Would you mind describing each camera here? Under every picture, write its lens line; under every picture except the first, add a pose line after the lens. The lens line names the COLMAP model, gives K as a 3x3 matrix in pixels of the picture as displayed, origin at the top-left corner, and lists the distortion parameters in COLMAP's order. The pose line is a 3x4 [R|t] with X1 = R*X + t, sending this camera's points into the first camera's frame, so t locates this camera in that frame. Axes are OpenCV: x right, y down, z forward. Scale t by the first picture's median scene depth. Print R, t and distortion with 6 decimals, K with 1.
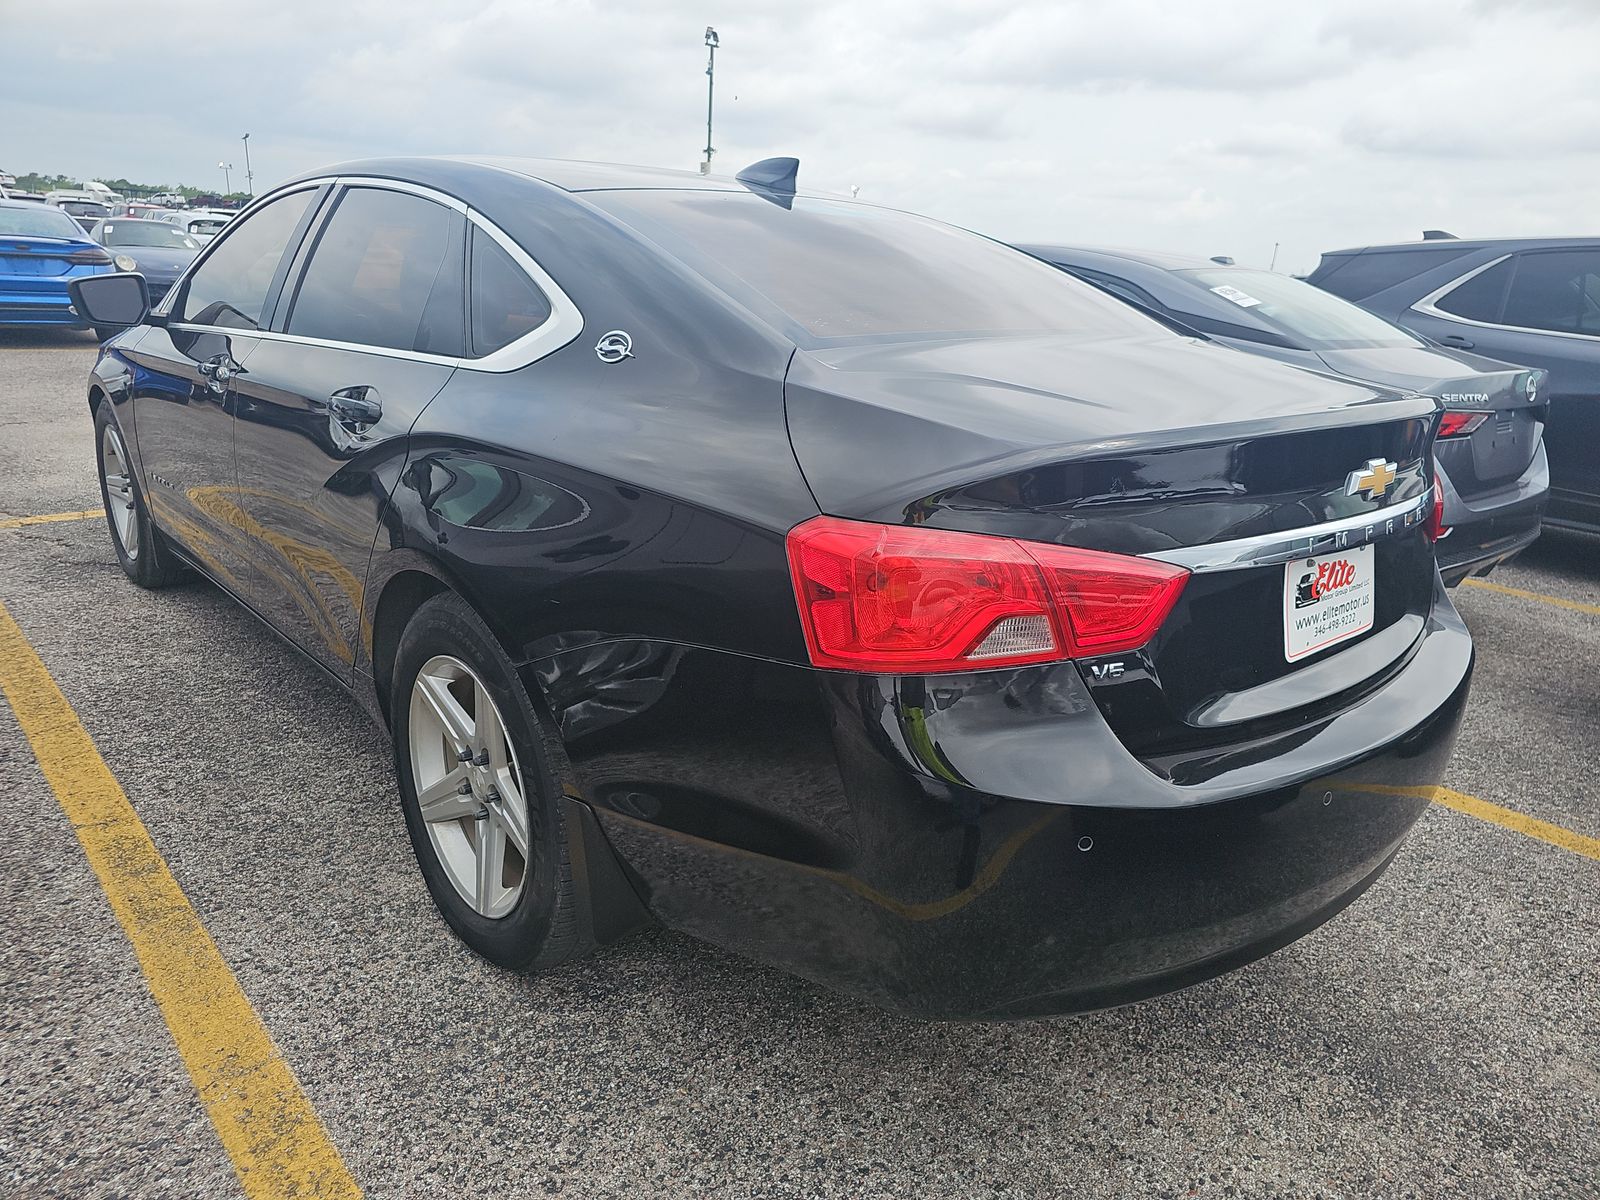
lens RADIAL K [[1071.5, 0, 797.5], [0, 1071.5, 623.5], [0, 0, 1]] dist [0.036951, -0.014211]
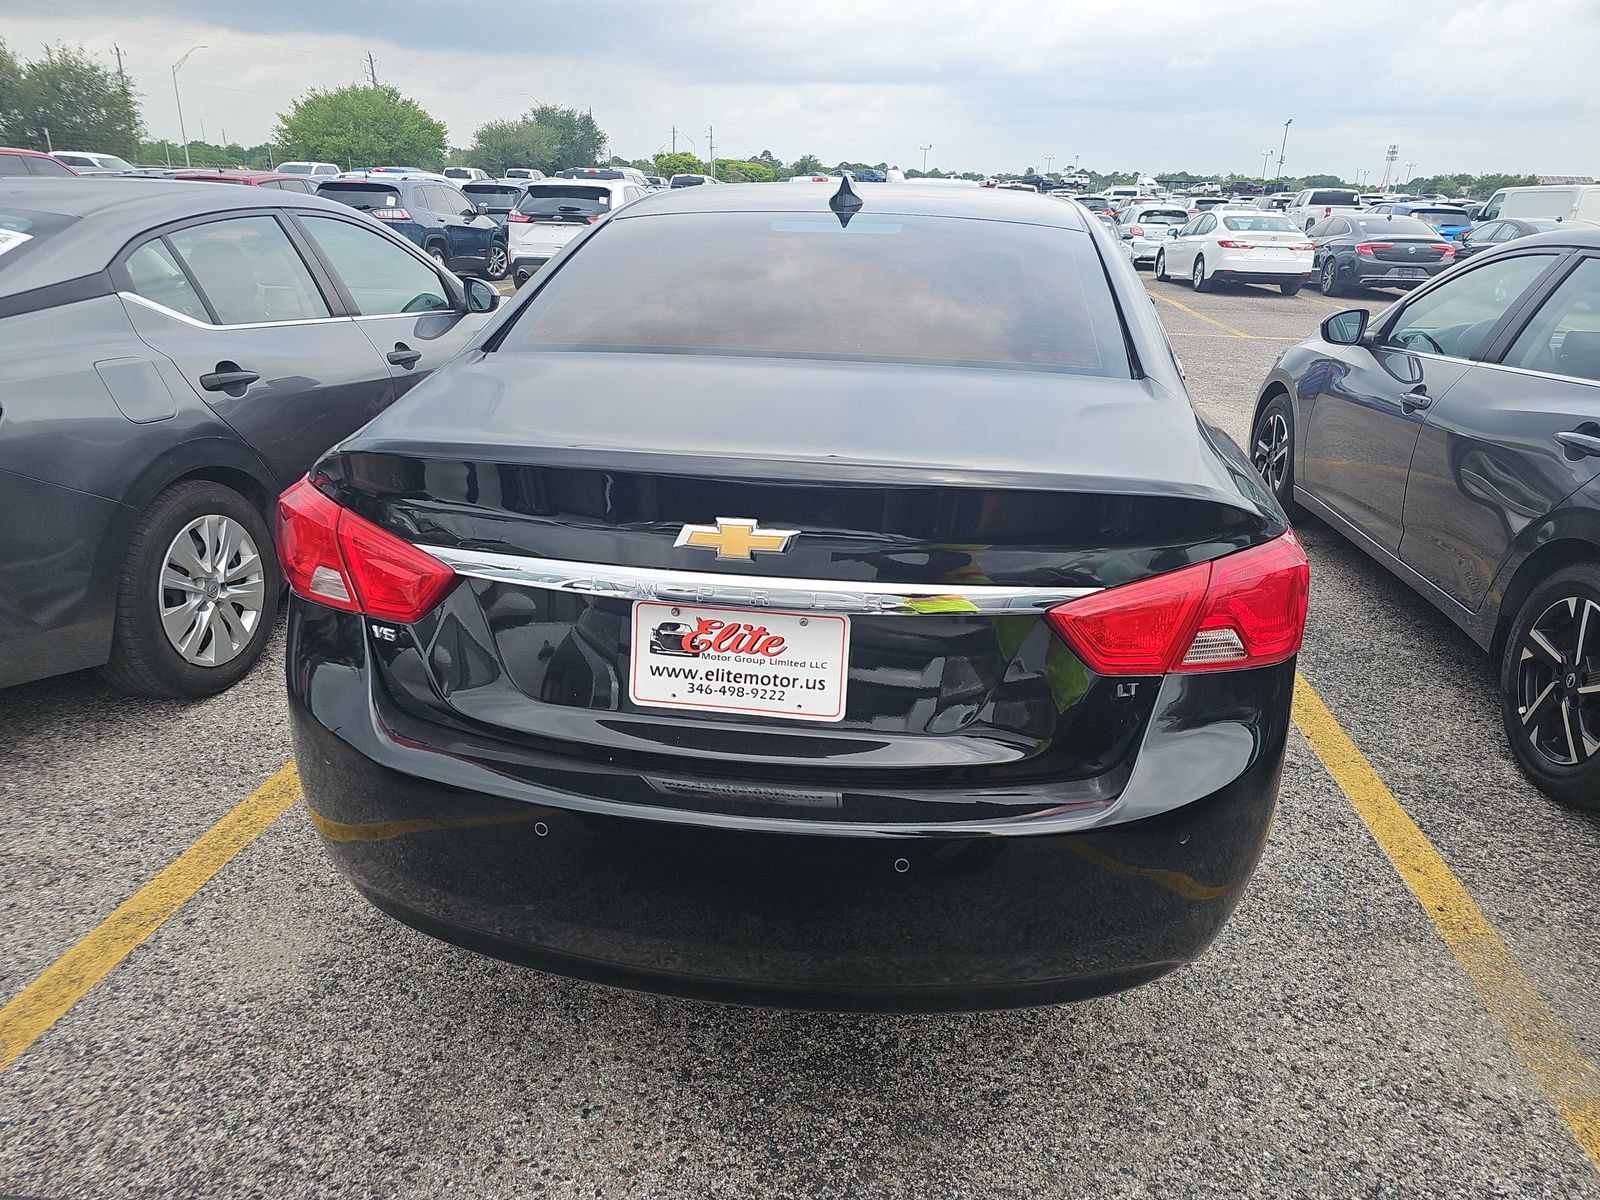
lens RADIAL K [[1071.5, 0, 805.8], [0, 1071.5, 588.3], [0, 0, 1]] dist [0.036951, -0.014211]
pose [[0.650164, 0.225239, -0.725640, 1.185112], [-0.233911, 0.968001, 0.090886, -0.181901], [0.722892, 0.110644, 0.682045, 0.417389]]
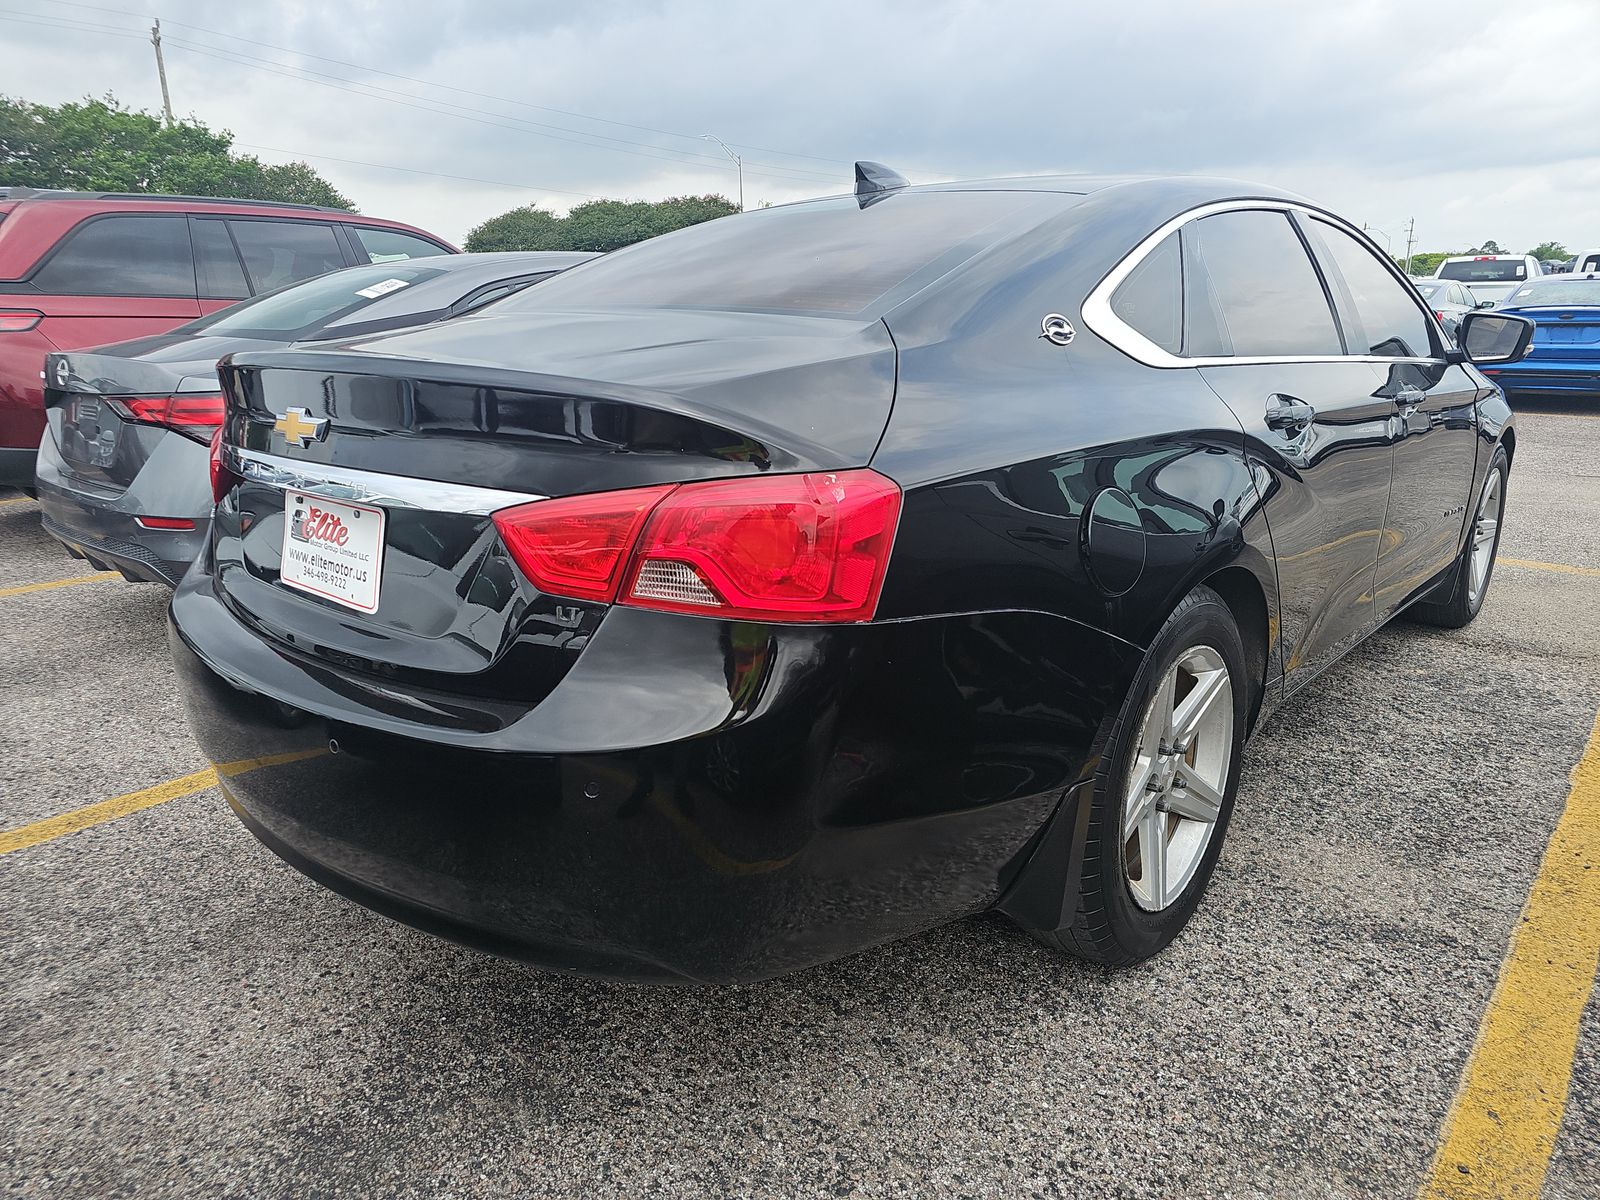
lens RADIAL K [[1071.5, 0, 803.1], [0, 1071.5, 601.2], [0, 0, 1]] dist [0.036951, -0.014211]
pose [[0.108009, 0.206361, -0.972496, 1.534406], [-0.298408, 0.939841, 0.166290, -0.278652], [0.948307, 0.272240, 0.163091, 1.275107]]
